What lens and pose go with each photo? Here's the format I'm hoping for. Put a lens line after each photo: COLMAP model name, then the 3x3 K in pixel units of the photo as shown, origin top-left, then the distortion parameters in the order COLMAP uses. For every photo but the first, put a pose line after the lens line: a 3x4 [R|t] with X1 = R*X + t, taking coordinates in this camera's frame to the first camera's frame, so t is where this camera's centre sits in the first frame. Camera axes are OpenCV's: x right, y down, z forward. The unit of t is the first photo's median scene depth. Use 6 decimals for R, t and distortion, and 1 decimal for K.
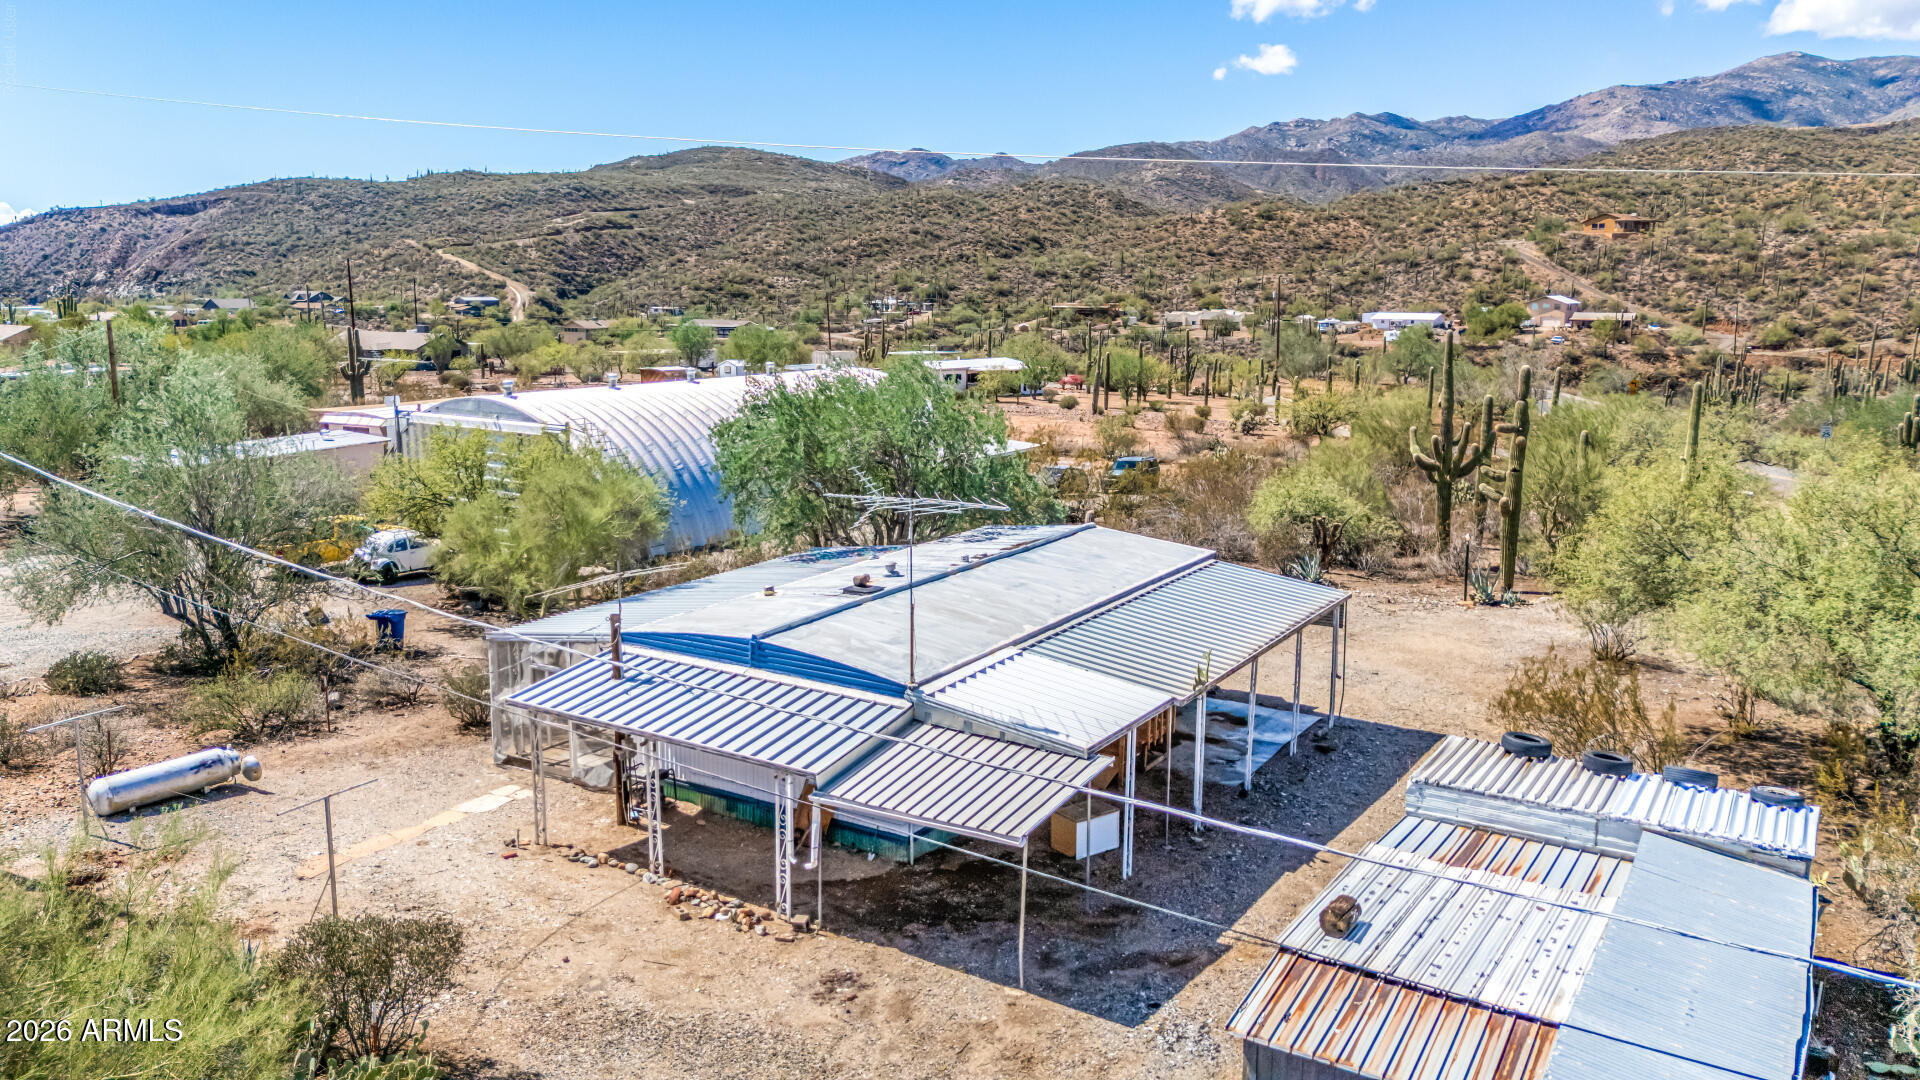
lens RADIAL K [[1408.4, 0, 959.9], [0, 1408.4, 536.3], [0, 0, 1]] dist [0.078059, -0.071783]
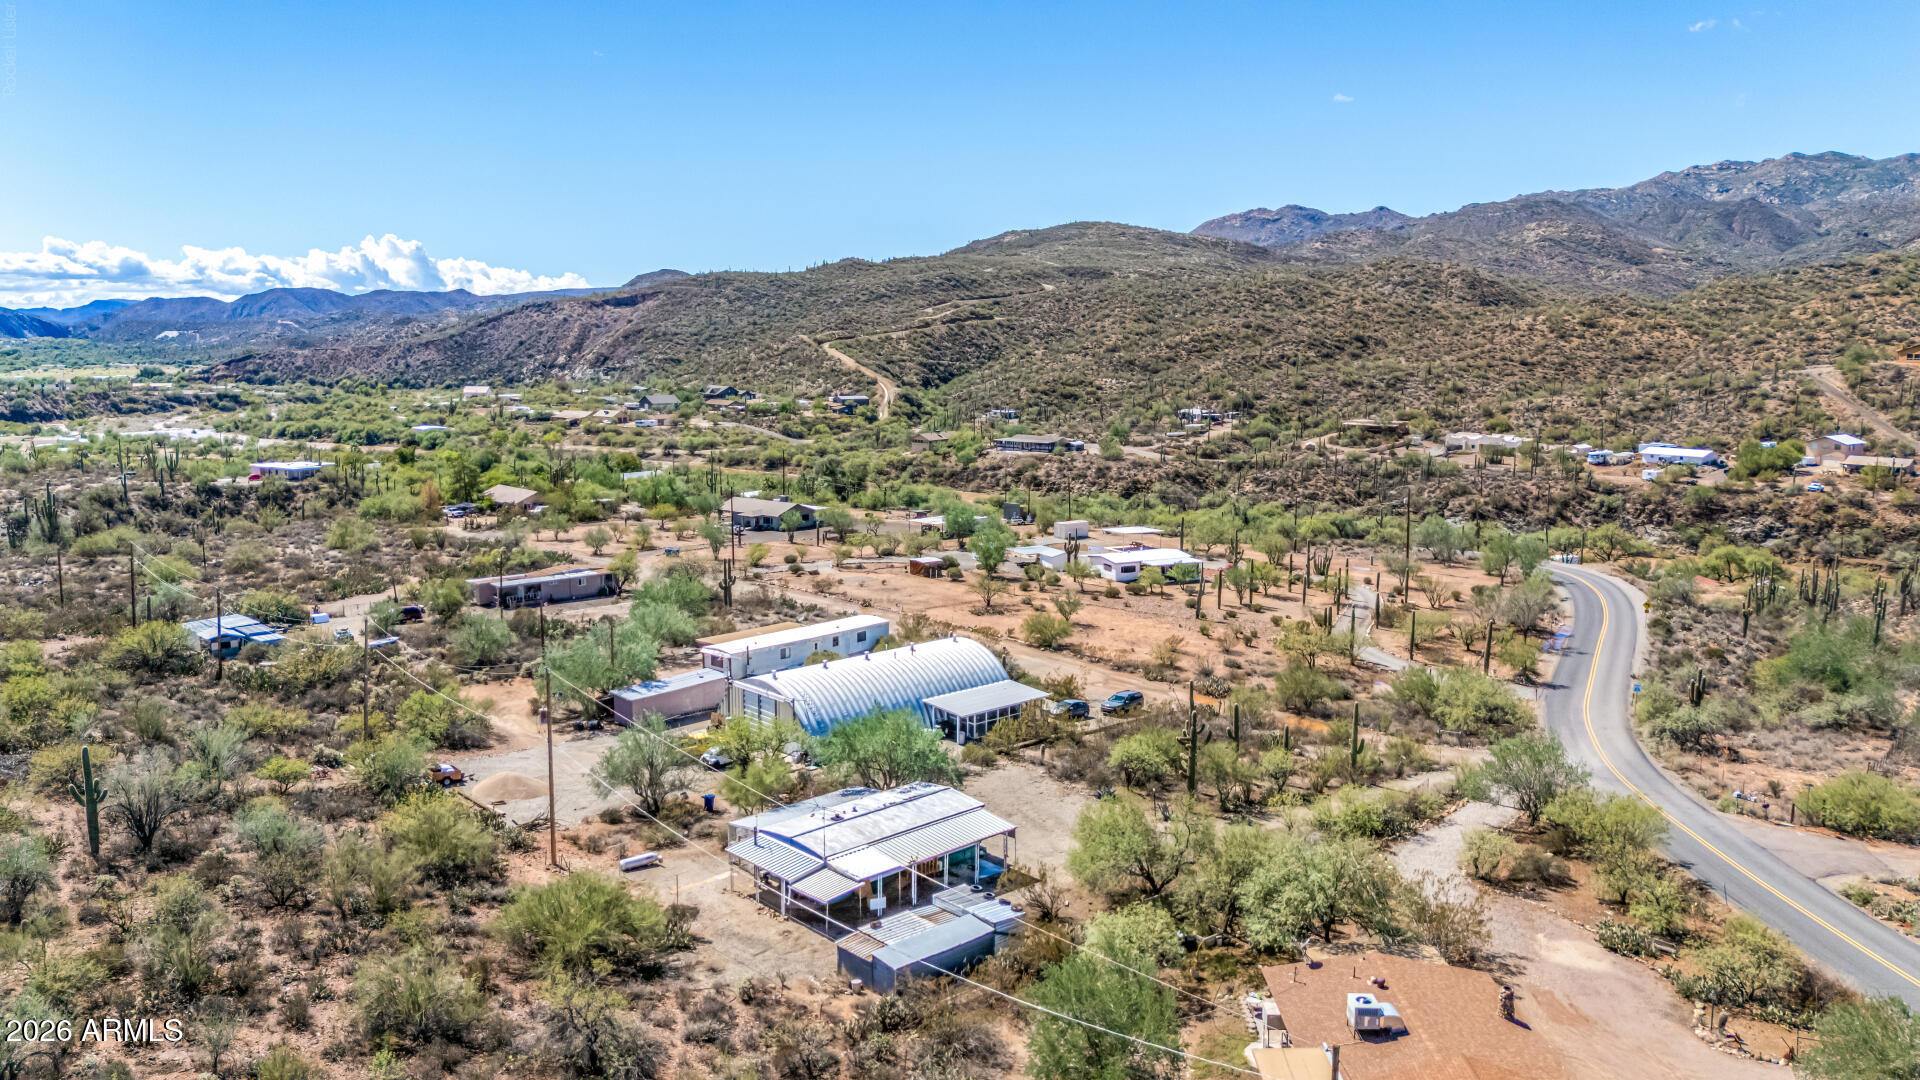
lens RADIAL K [[1408.4, 0, 961.3], [0, 1408.4, 540.4], [0, 0, 1]] dist [0.078059, -0.071783]
pose [[0.967085, 0.035704, -0.251934, 0.051877], [-0.043971, 0.998661, -0.027262, -0.027163], [0.250624, 0.037443, 0.967360, -0.107442]]
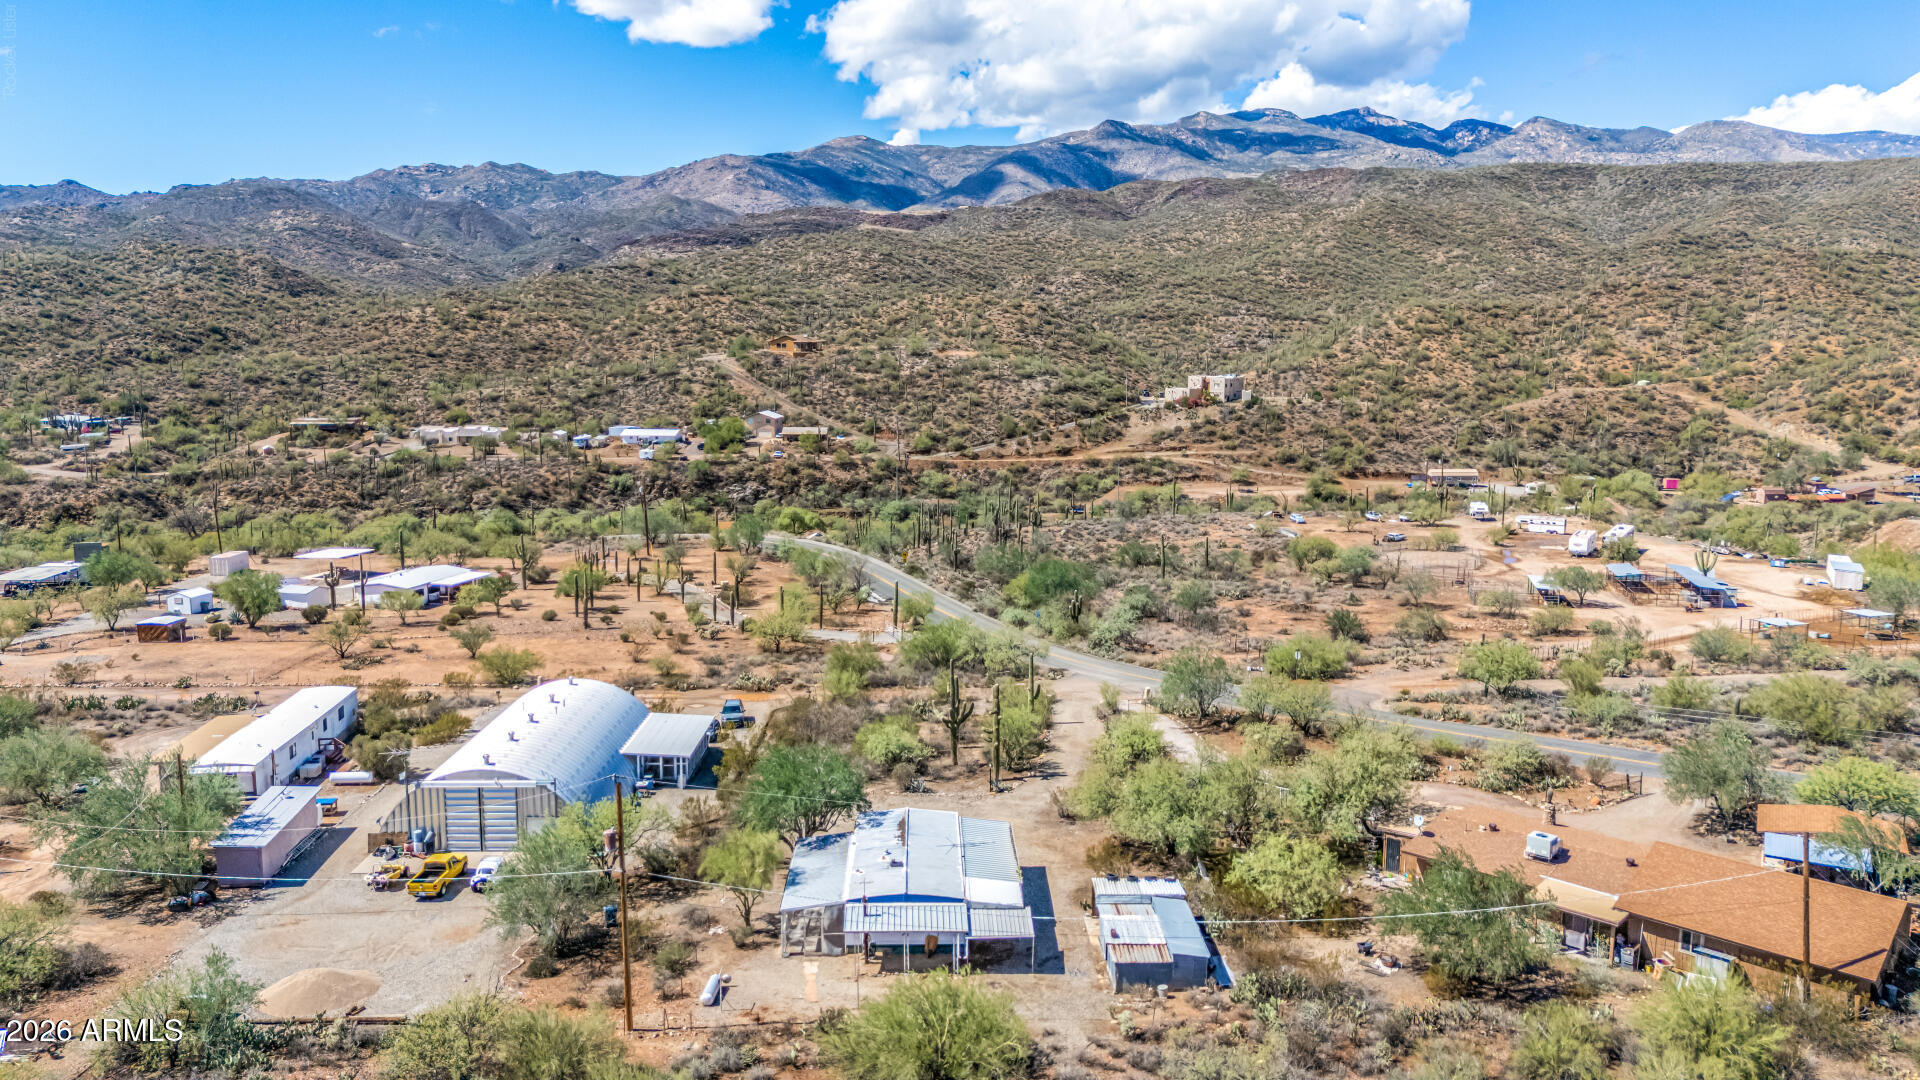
lens RADIAL K [[1408.4, 0, 961.8], [0, 1408.4, 540.8], [0, 0, 1]] dist [0.078059, -0.071783]
pose [[0.837537, -0.089269, 0.539039, -0.076454], [0.103103, 0.994660, 0.004525, -0.032518], [-0.536564, 0.051786, 0.842269, -0.080761]]
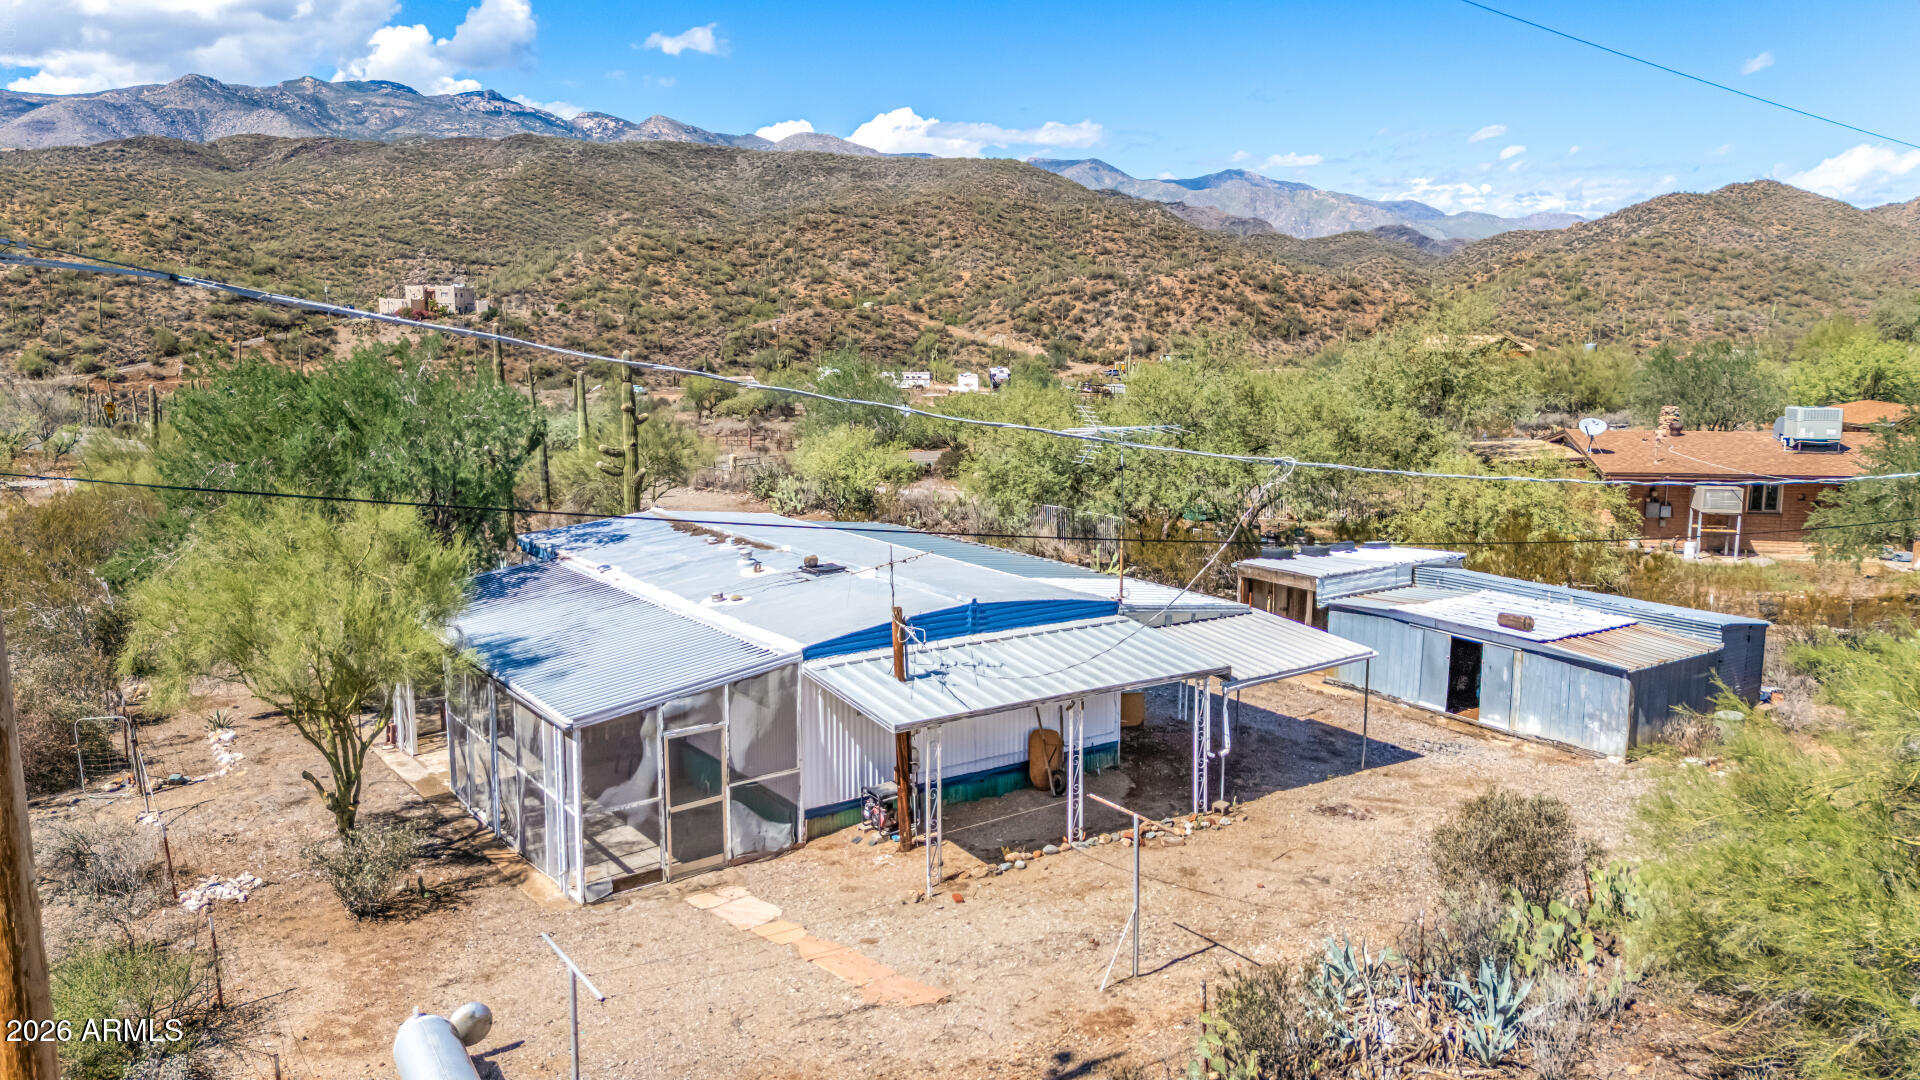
lens RADIAL K [[1408.4, 0, 964.5], [0, 1408.4, 529.3], [0, 0, 1]] dist [0.078059, -0.071783]
pose [[0.399624, -0.144001, 0.905298, -0.046047], [0.168232, 0.982332, 0.081992, -0.002575], [-0.901110, 0.119534, 0.416789, 0.027512]]
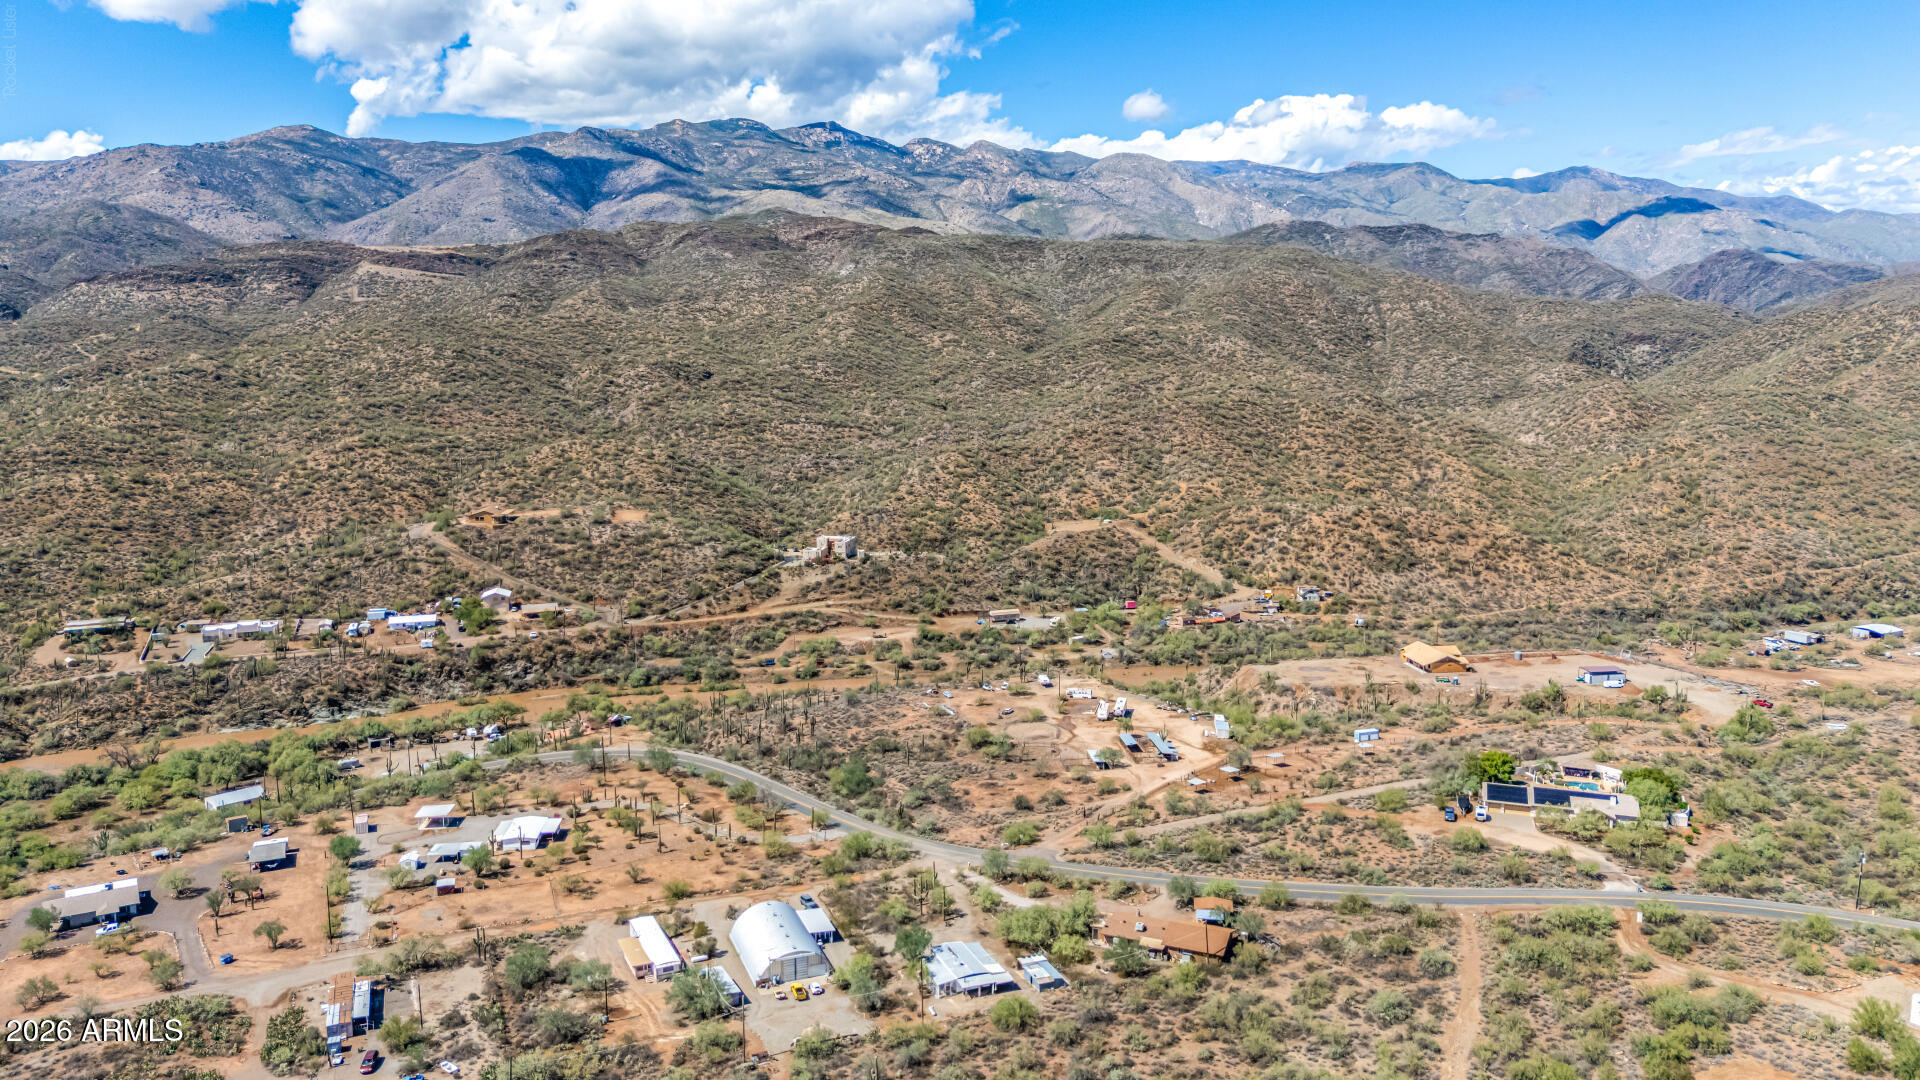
lens RADIAL K [[1408.4, 0, 967.0], [0, 1408.4, 535.8], [0, 0, 1]] dist [0.078059, -0.071783]
pose [[0.587462, -0.132565, 0.798320, -0.372176], [0.147970, 0.987457, 0.055085, -0.170061], [-0.795609, 0.085767, 0.599708, -0.253514]]
